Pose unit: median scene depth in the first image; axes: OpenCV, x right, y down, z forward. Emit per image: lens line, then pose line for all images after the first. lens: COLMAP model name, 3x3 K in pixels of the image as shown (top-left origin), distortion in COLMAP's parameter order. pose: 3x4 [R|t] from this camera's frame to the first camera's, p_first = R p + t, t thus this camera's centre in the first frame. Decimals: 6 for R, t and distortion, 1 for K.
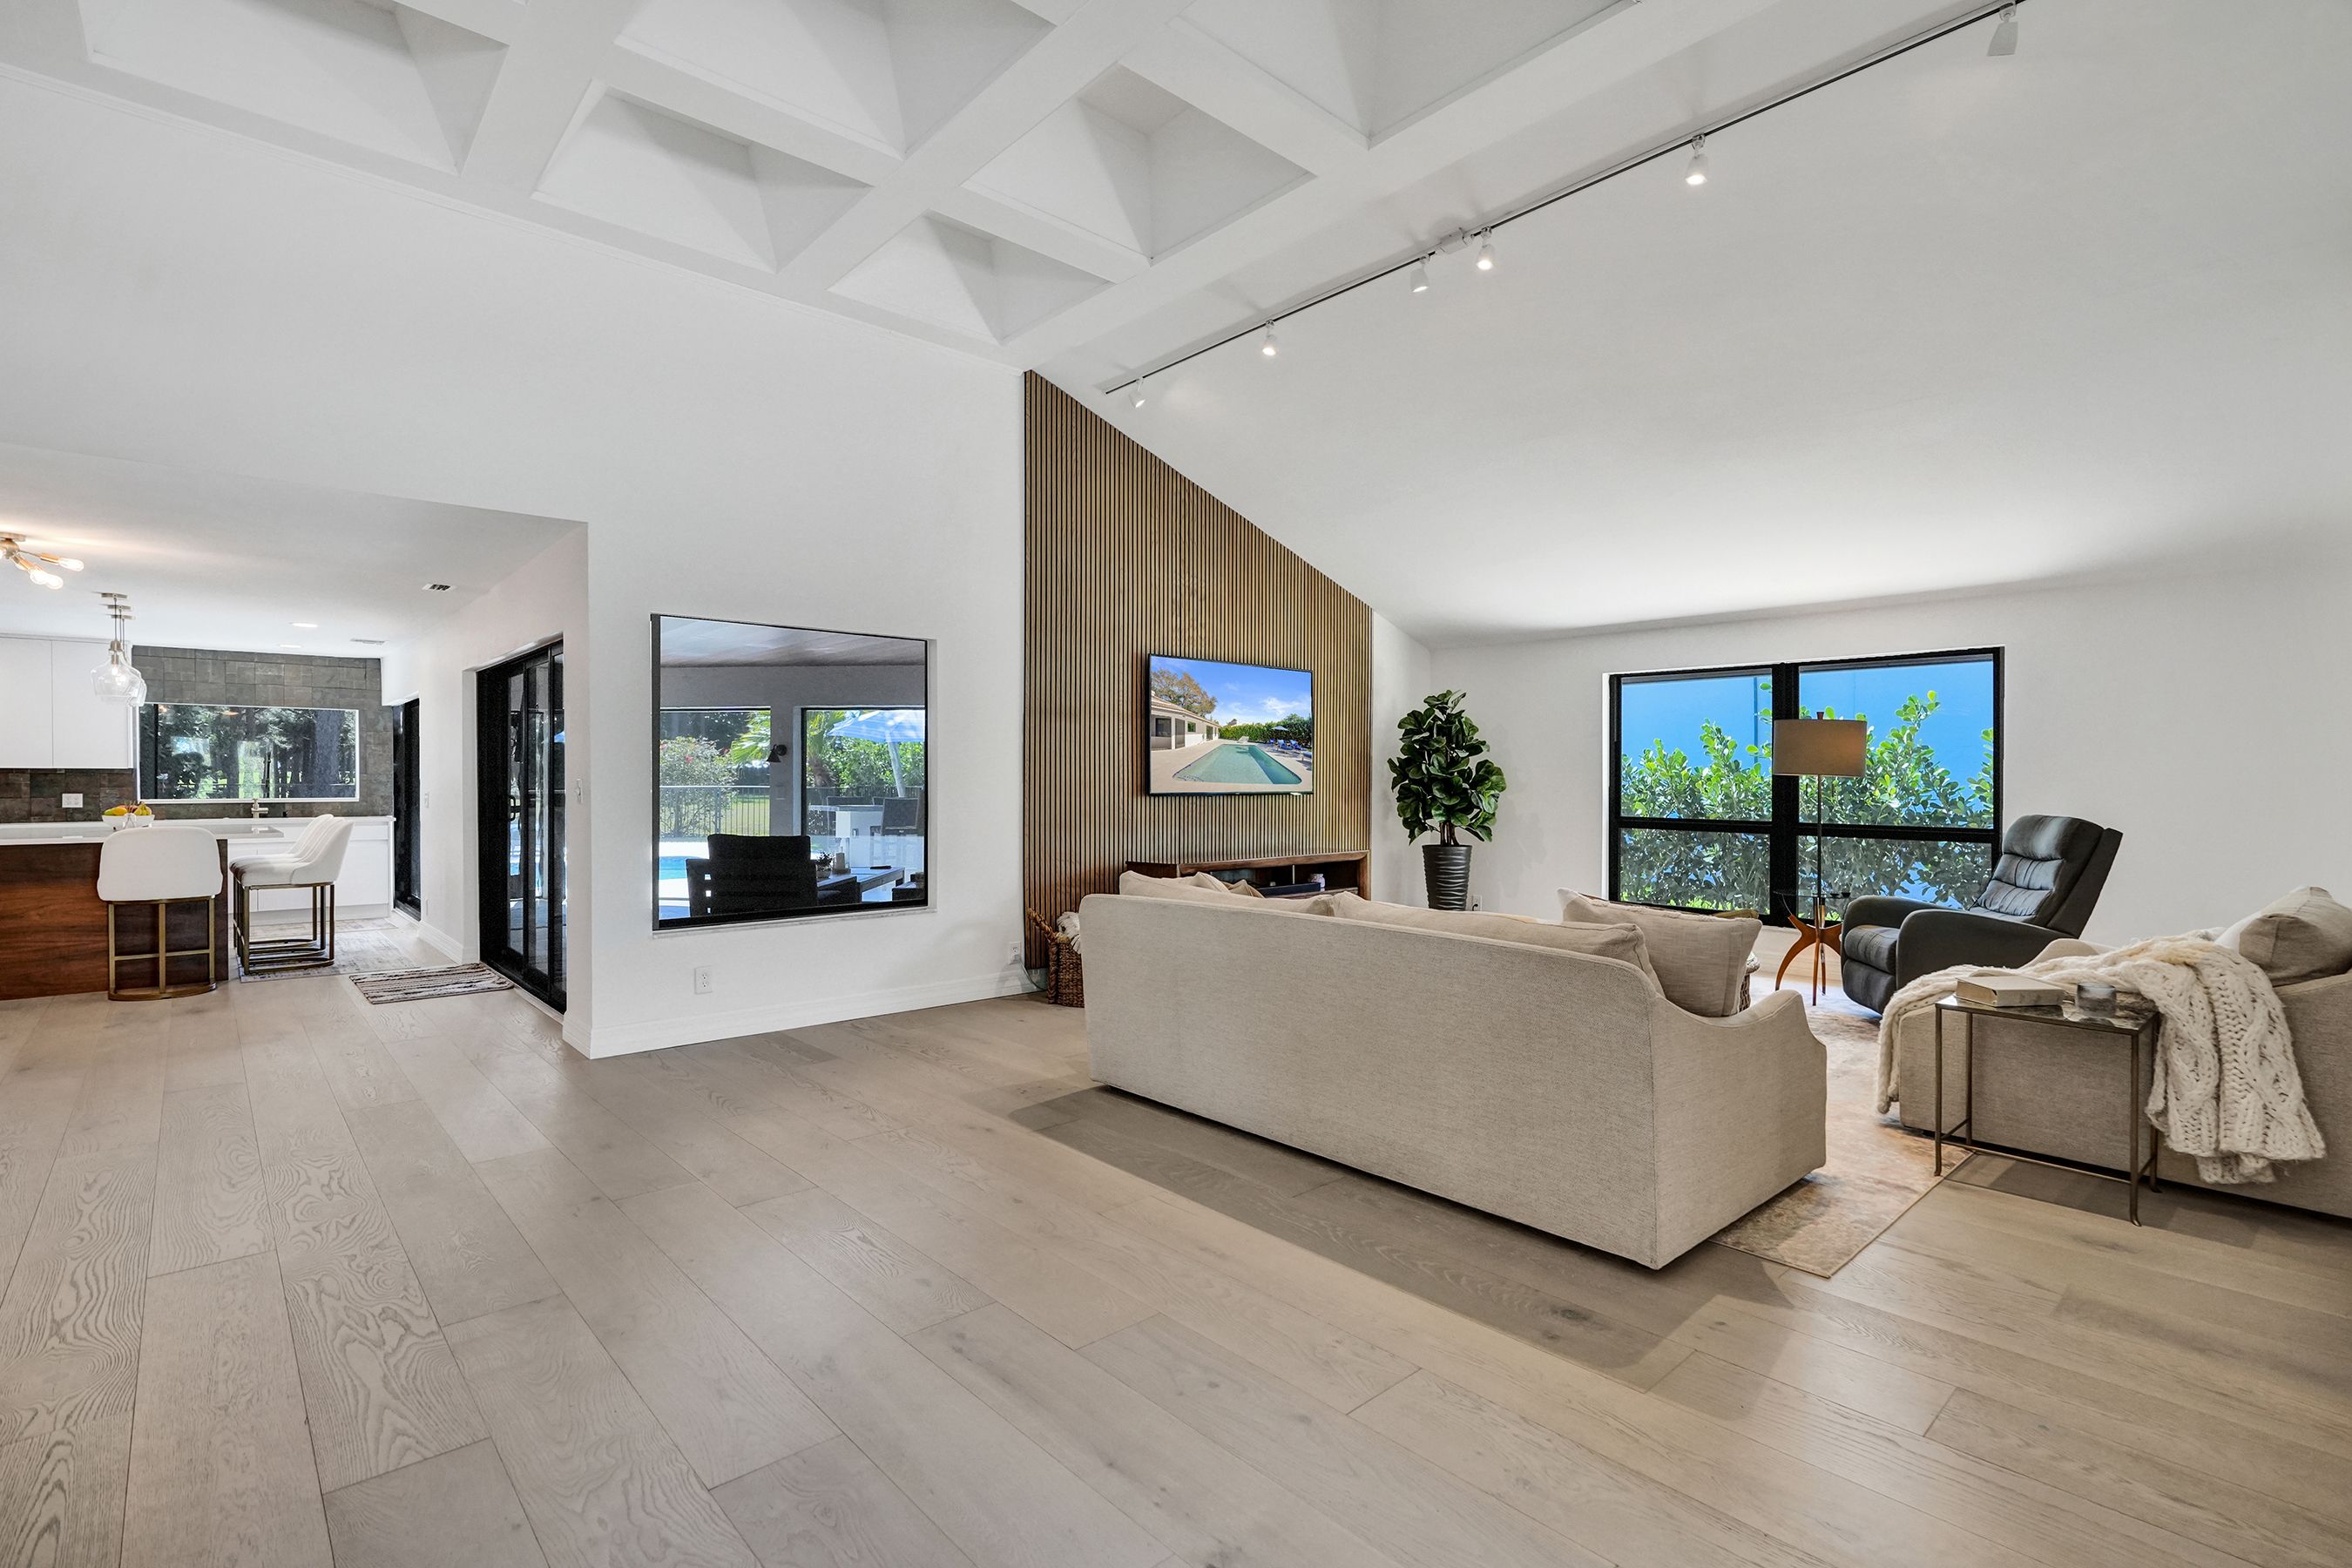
lens RADIAL K [[1102.4, 0, 1187.8], [0, 1102.4, 793.4], [0, 0, 1]] dist [-0.003019, 0.000401]
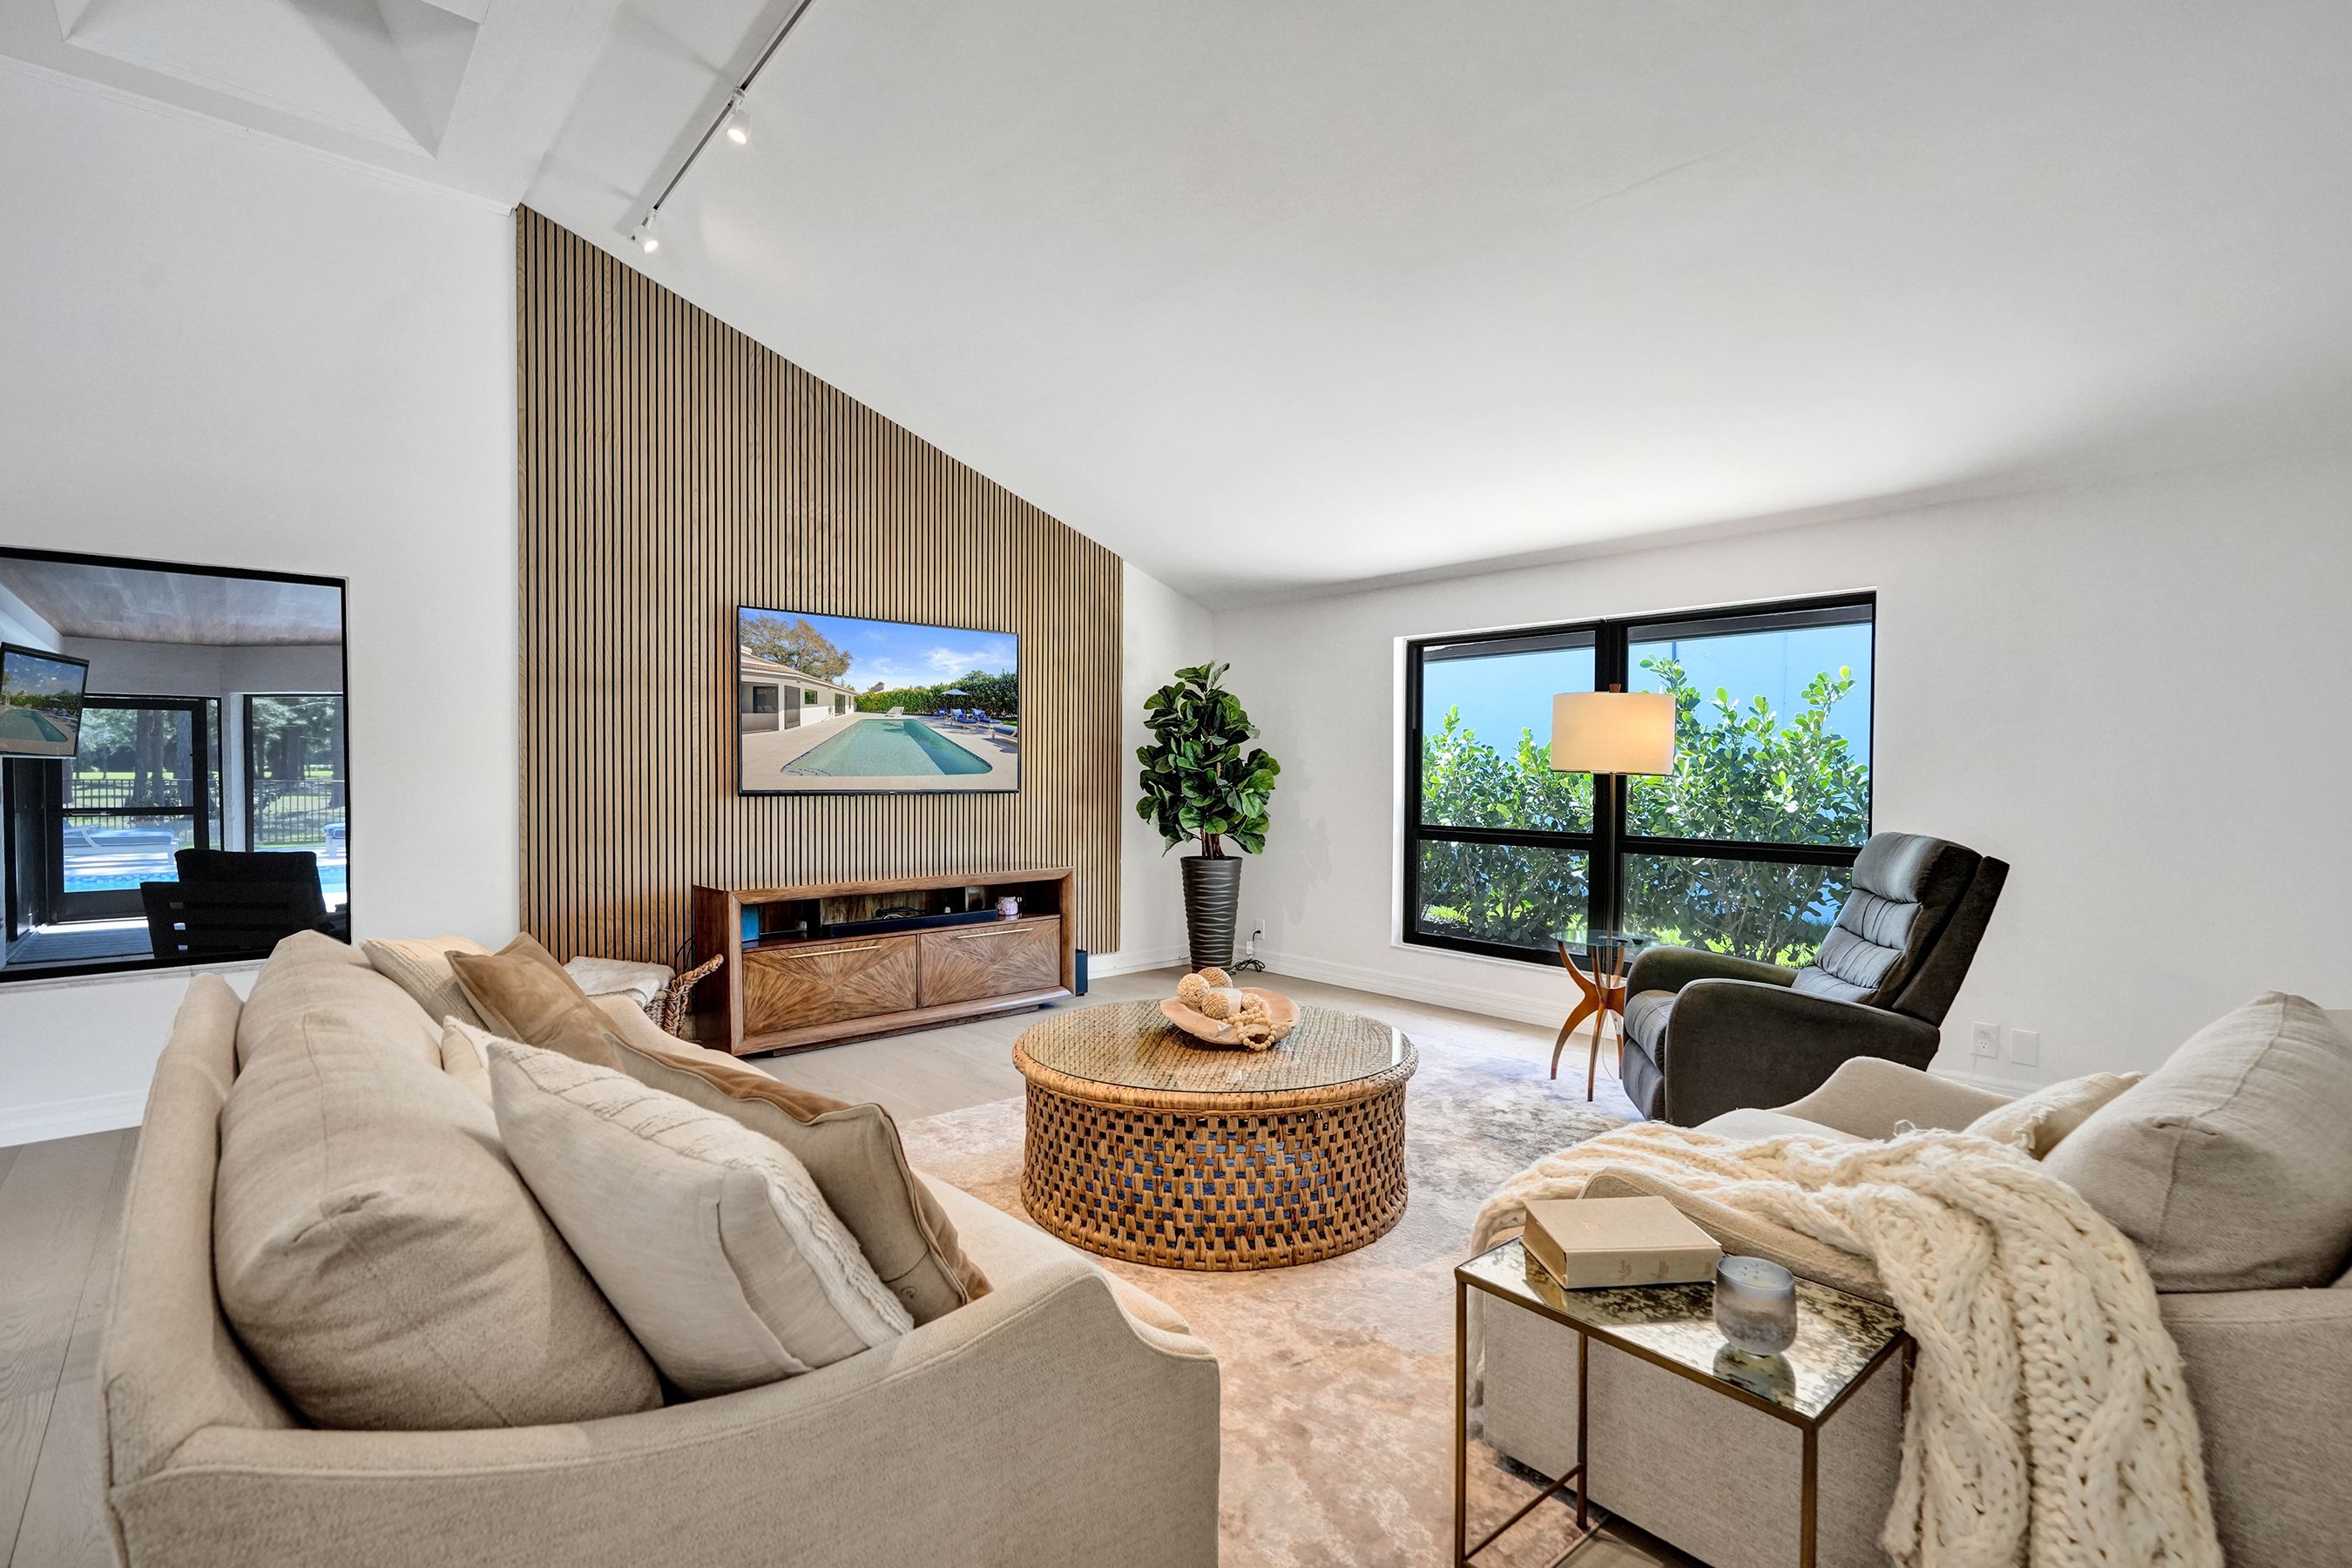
lens RADIAL K [[1104.2, 0, 1181.2], [0, 1104.2, 789.4], [0, 0, 1]] dist [-0.011285, 0.000308]
pose [[0.999908, 0.005112, -0.012561, 0.271527], [-0.005064, 0.999980, 0.003845, -0.005670], [0.012580, -0.003781, 0.999914, 0.255833]]
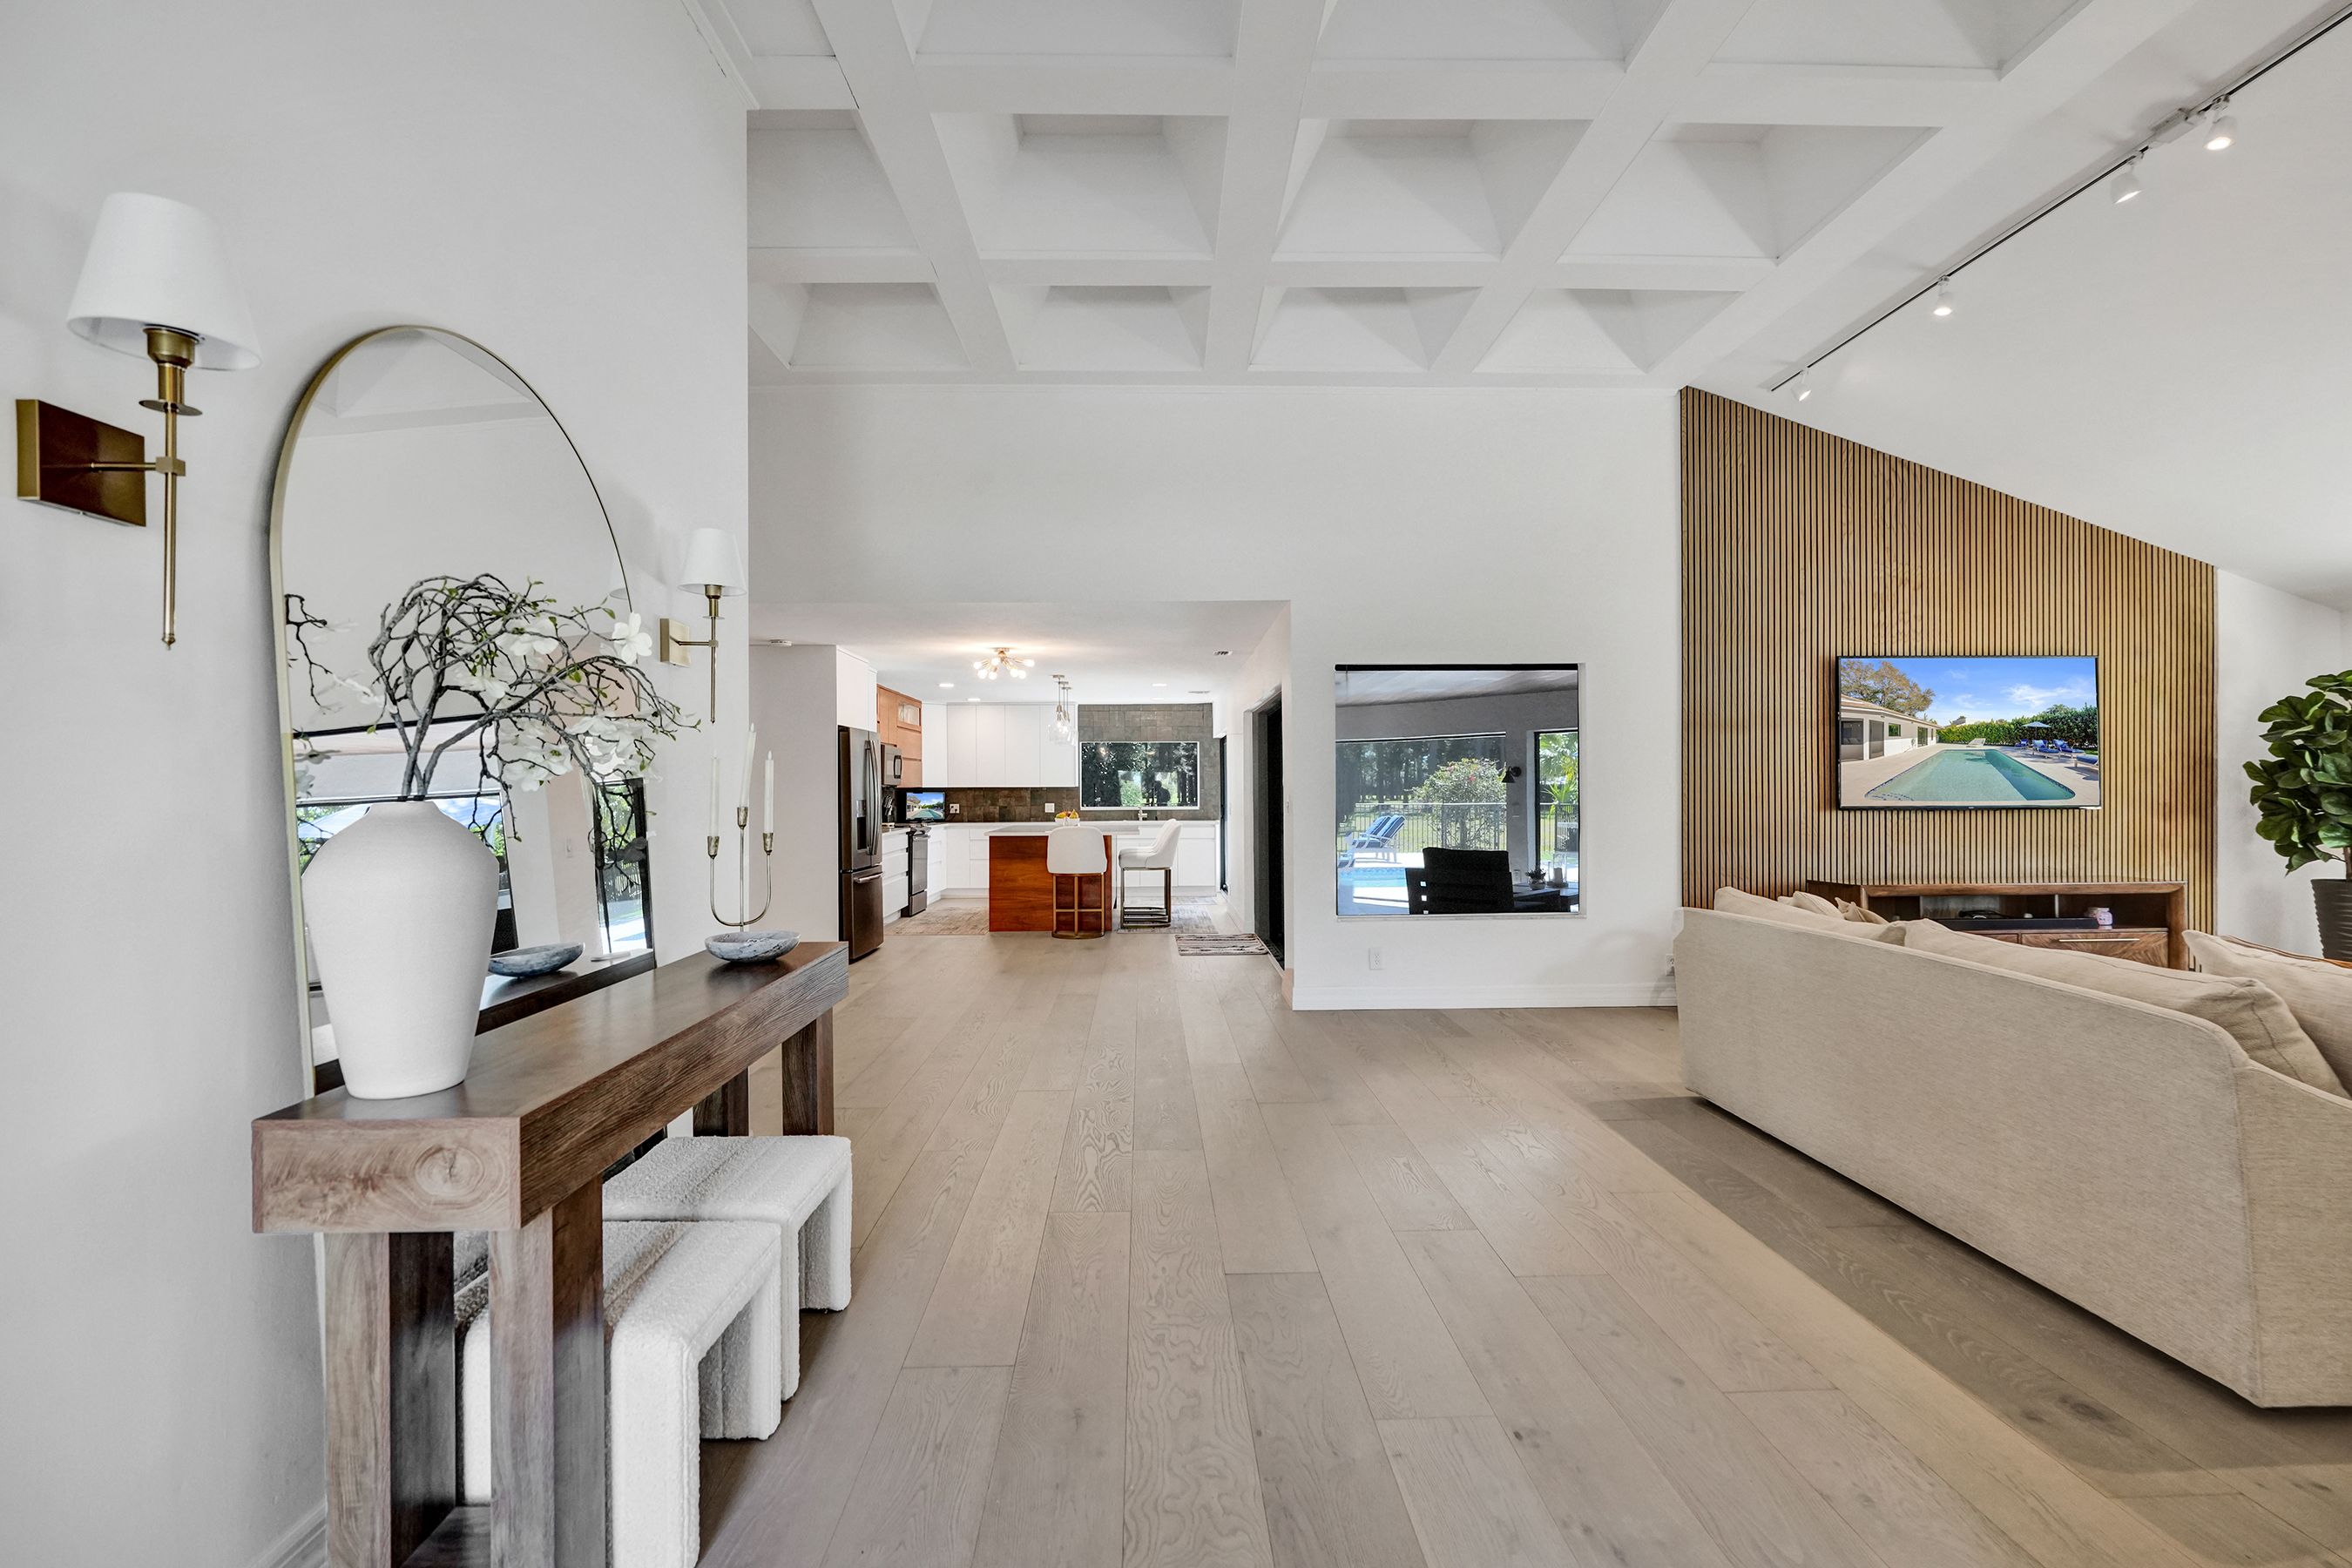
lens RADIAL K [[1079.5, 0, 1169.2], [0, 1079.5, 792.6], [0, 0, 1]] dist [-0.002045, 0.000195]
pose [[0.757858, -0.003889, -0.652407, 0.127749], [-0.001538, 0.999969, -0.007747, -0.004384], [0.652417, 0.006874, 0.757829, -0.047599]]
